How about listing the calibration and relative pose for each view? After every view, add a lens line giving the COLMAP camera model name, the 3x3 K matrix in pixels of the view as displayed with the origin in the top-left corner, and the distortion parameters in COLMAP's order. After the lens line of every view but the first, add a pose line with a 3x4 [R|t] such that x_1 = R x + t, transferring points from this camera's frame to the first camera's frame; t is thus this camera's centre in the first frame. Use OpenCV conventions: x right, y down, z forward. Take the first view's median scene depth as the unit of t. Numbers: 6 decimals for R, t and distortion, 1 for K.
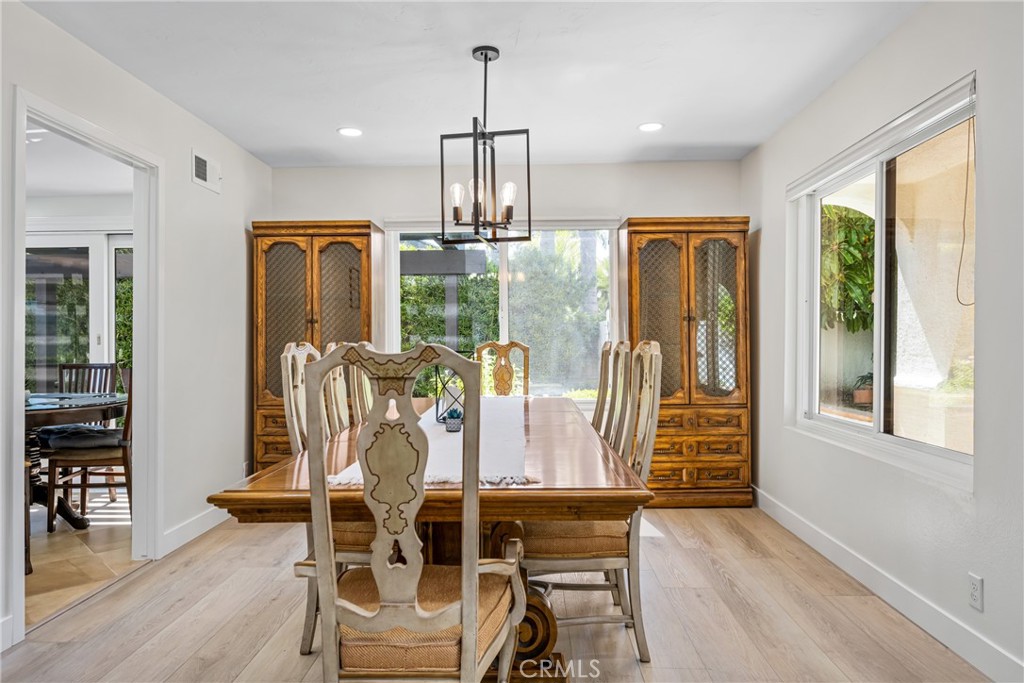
lens RADIAL K [[661.3, 0, 510.7], [0, 661.3, 345.7], [0, 0, 1]] dist [-0.004778, -0.001064]
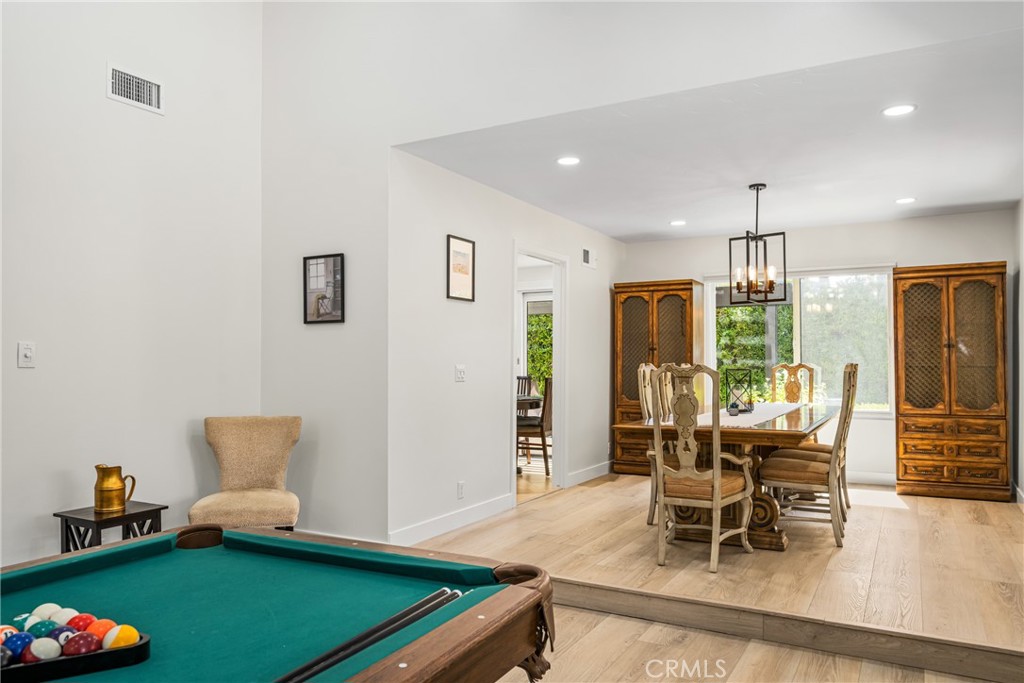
lens RADIAL K [[710.3, 0, 510.6], [0, 710.3, 348.8], [0, 0, 1]] dist [0.005002, 0.005229]
pose [[0.884001, -0.005181, -0.467456, 0.167679], [-0.007260, 0.999666, -0.024808, 0.003903], [0.467428, 0.025324, 0.883668, -0.572900]]
